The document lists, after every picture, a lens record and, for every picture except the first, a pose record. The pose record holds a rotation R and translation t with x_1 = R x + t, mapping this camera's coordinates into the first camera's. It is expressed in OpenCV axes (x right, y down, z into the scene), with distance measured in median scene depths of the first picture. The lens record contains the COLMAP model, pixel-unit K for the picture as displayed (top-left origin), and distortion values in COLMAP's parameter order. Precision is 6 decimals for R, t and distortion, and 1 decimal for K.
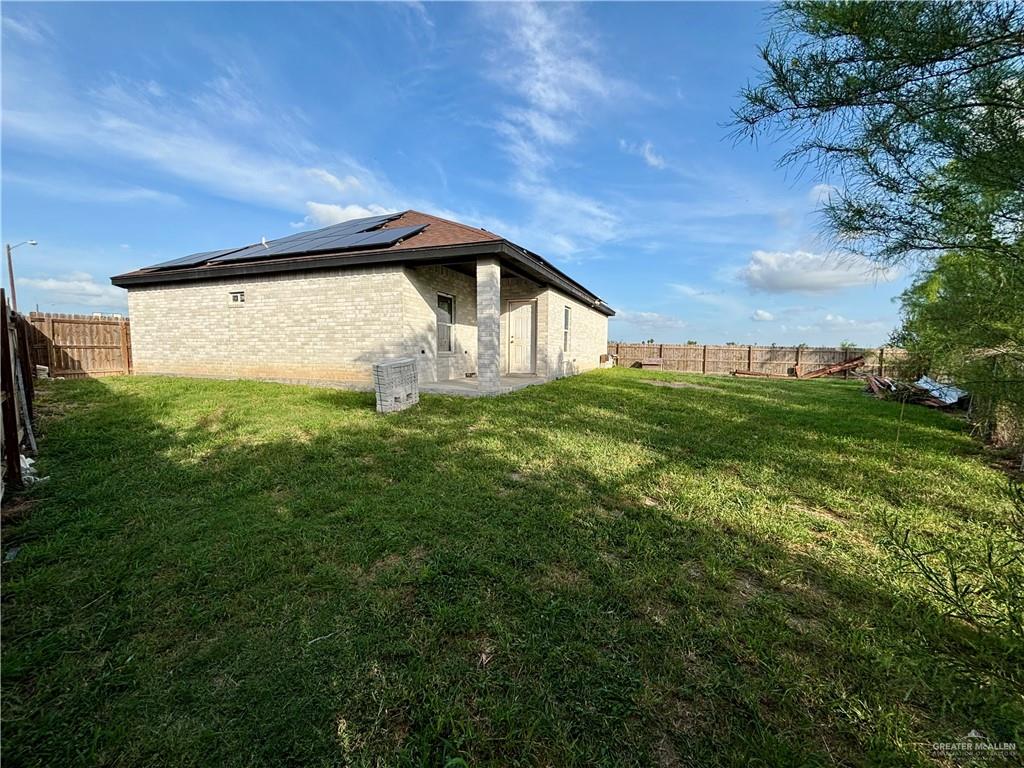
lens RADIAL K [[420.3, 0, 510.3], [0, 420.3, 385.5], [0, 0, 1]] dist [0.000756, -0.000878]
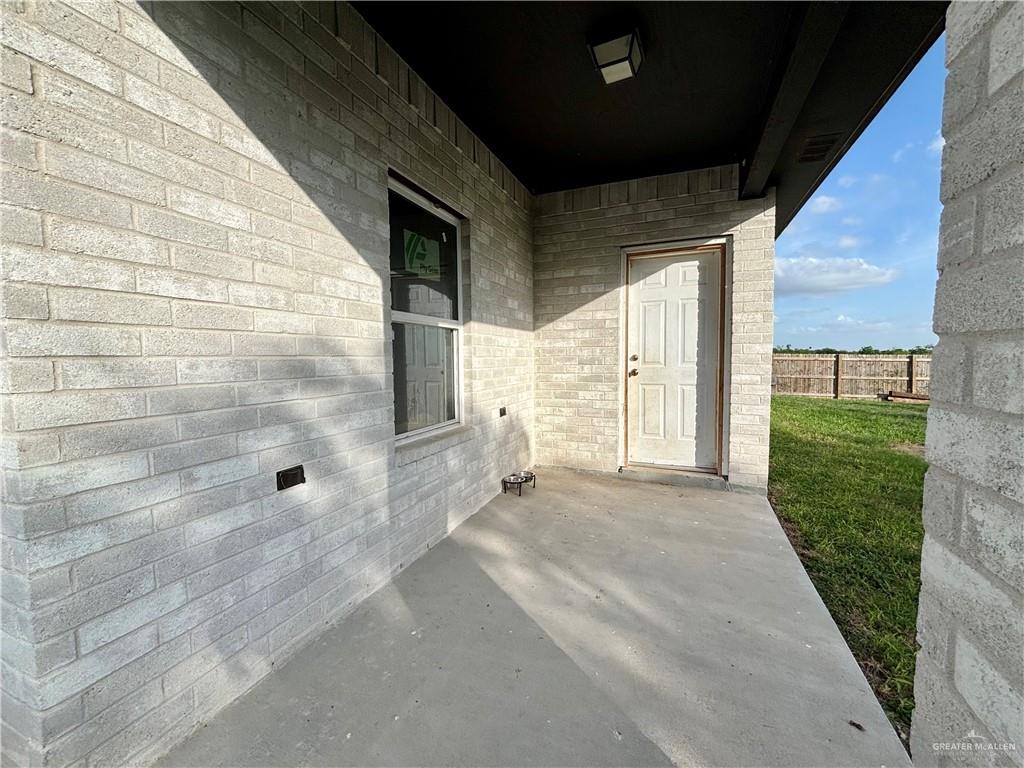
lens RADIAL K [[410.3, 0, 511.9], [0, 410.3, 382.0], [0, 0, 1]] dist [-0.003132, -0.000425]
pose [[0.999748, -0.017108, -0.014538, -0.094590], [0.016784, 0.999614, -0.022140, -0.095221], [0.014911, 0.021891, 0.999649, 0.695542]]
